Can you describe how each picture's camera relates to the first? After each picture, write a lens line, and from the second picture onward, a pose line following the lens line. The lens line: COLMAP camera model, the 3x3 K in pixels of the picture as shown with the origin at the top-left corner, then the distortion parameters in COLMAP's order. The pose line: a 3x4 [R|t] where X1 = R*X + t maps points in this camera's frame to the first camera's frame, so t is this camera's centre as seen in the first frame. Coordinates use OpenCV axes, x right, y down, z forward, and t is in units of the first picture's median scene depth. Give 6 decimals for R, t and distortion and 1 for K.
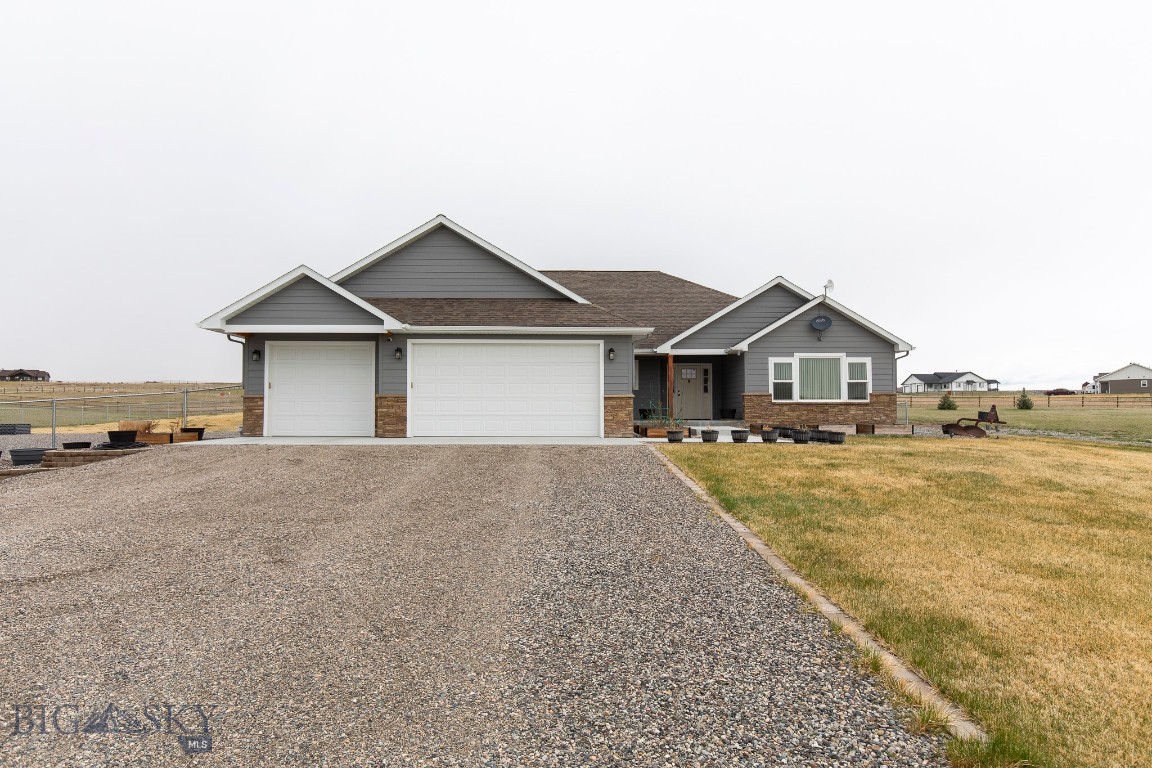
lens RADIAL K [[728.6, 0, 570.6], [0, 728.6, 388.9], [0, 0, 1]] dist [0.001954, -0.002341]
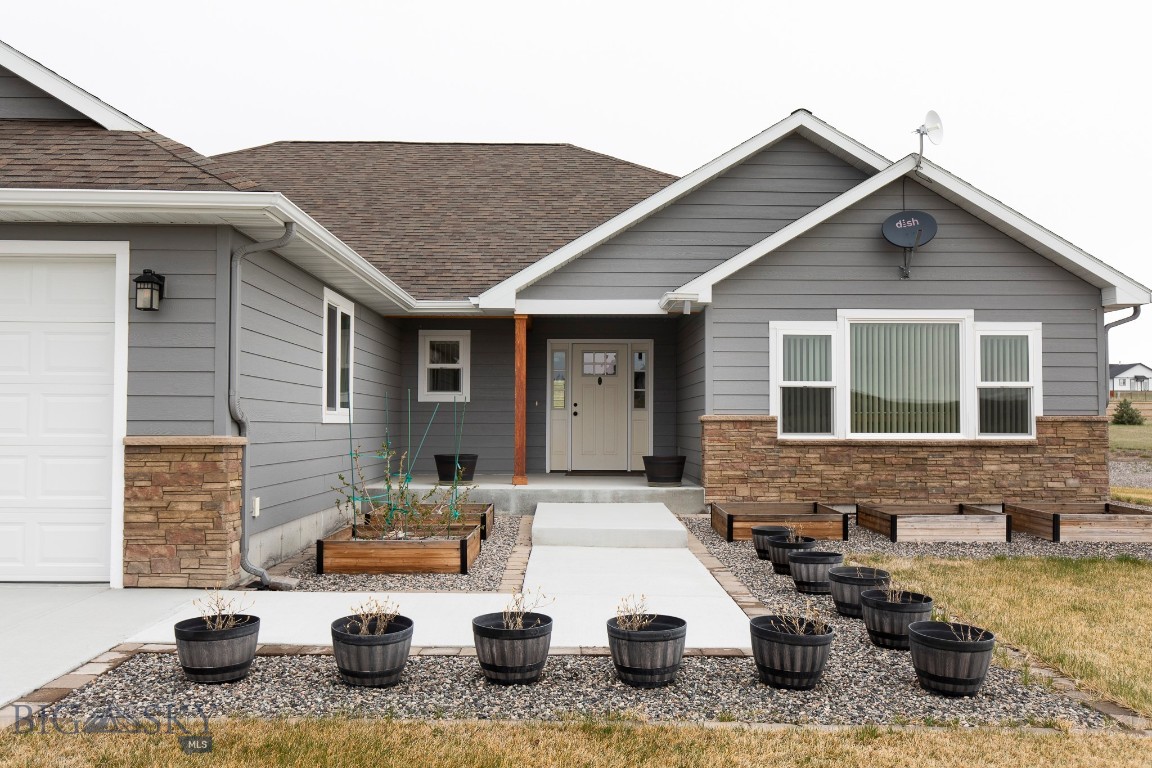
lens RADIAL K [[985.3, 0, 578.9], [0, 985.3, 383.5], [0, 0, 1]] dist [0.003238, -0.006319]
pose [[0.999977, 0.004971, -0.004649, 0.176038], [-0.004972, 0.999988, -0.000172, -0.010262], [0.004648, 0.000195, 0.999989, 0.490267]]
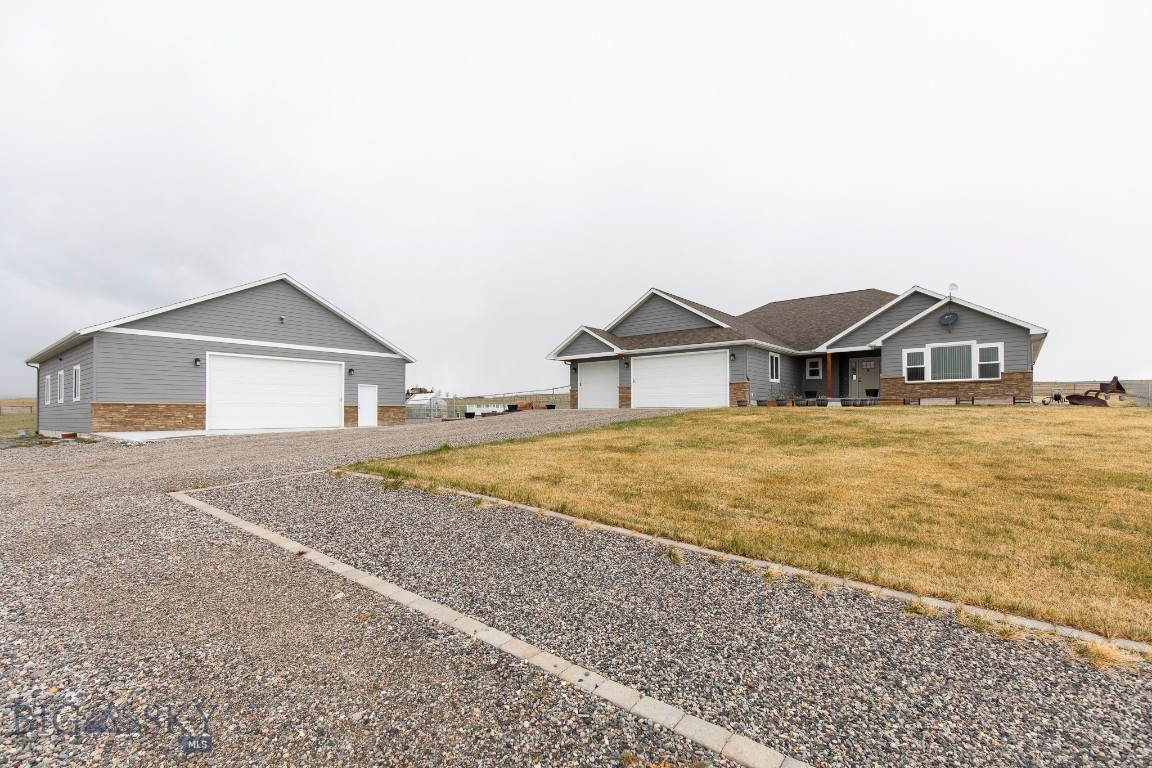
lens RADIAL K [[522.6, 0, 562.8], [0, 522.6, 404.4], [0, 0, 1]] dist [-0.009148, -0.000302]
pose [[0.742465, -0.013458, -0.669749, 0.446828], [0.029821, 0.999471, 0.012975, 0.026338], [0.669220, -0.029606, 0.742474, -0.118521]]
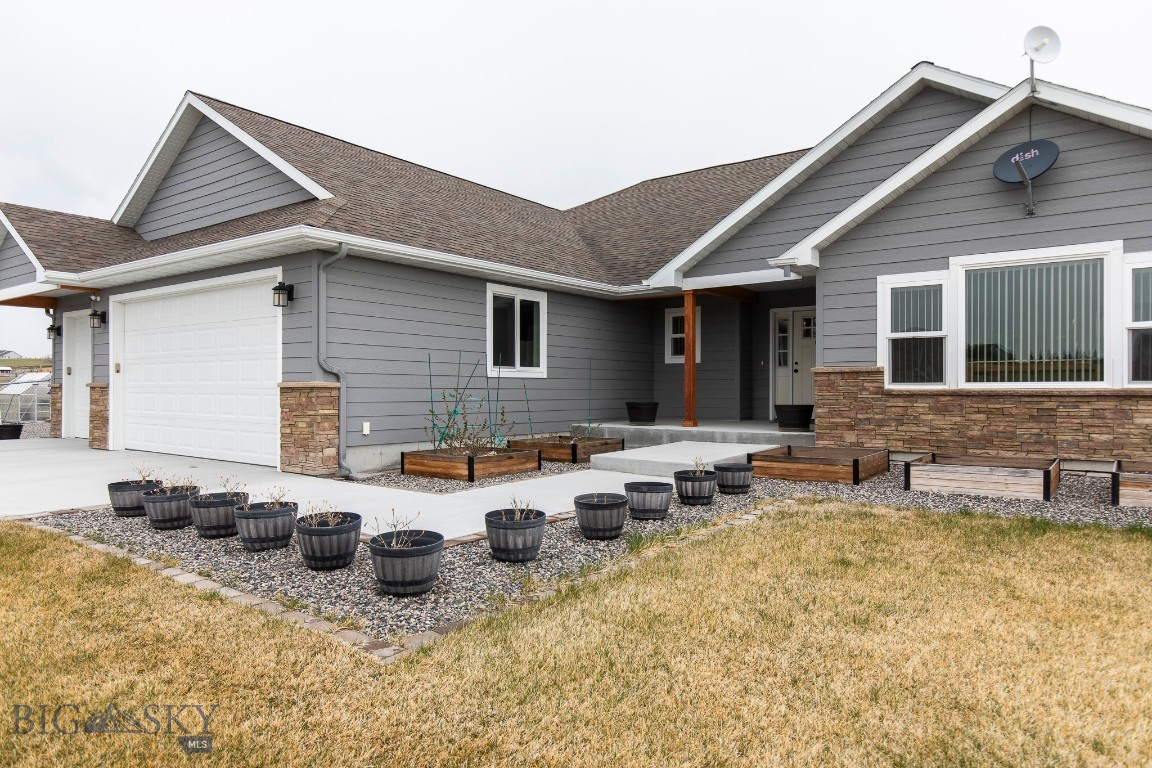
lens RADIAL K [[732.3, 0, 581.1], [0, 732.3, 383.4], [0, 0, 1]] dist [0.006193, -0.004681]
pose [[0.790089, -0.002870, -0.612986, 0.389193], [0.022952, 0.999426, 0.024904, 0.001371], [0.612563, -0.033746, 0.789701, 0.587845]]
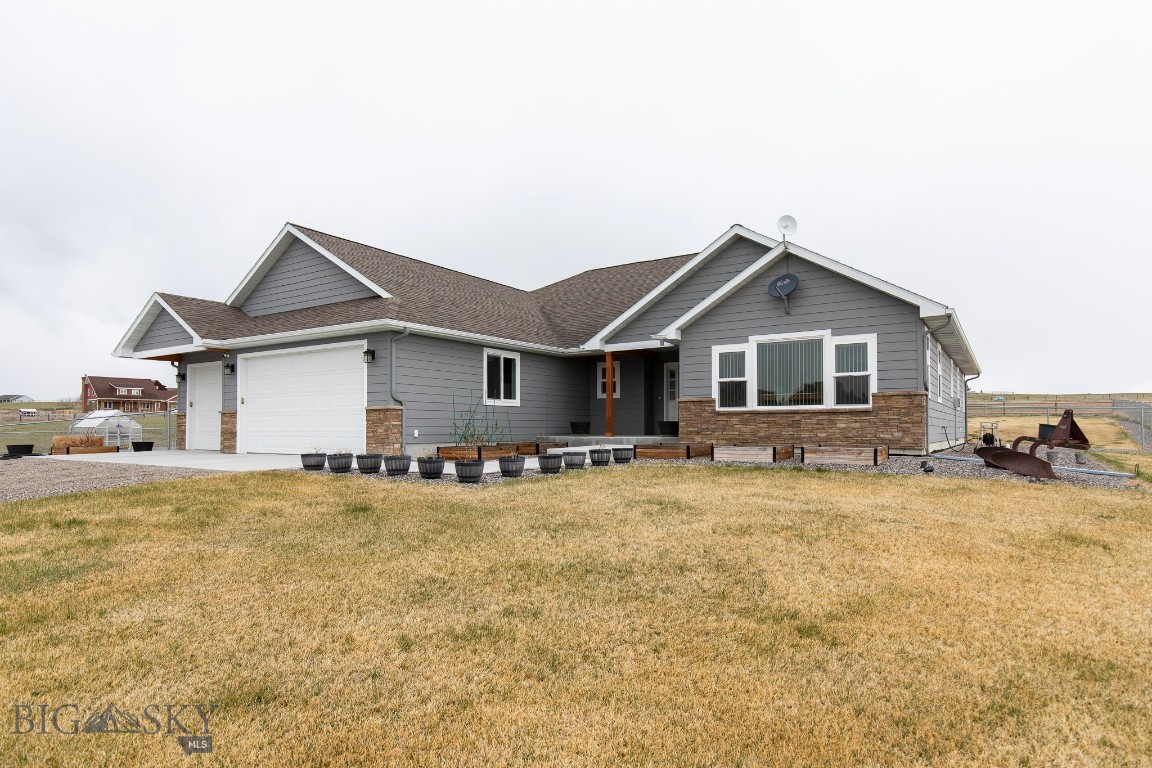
lens RADIAL K [[645.0, 0, 576.6], [0, 645.0, 411.7], [0, 0, 1]] dist [0.001947, 0.000226]
pose [[0.821190, -0.015431, -0.570446, 0.514081], [0.023630, 0.999696, 0.006974, 0.011548], [0.570165, -0.019207, 0.821306, 0.428267]]
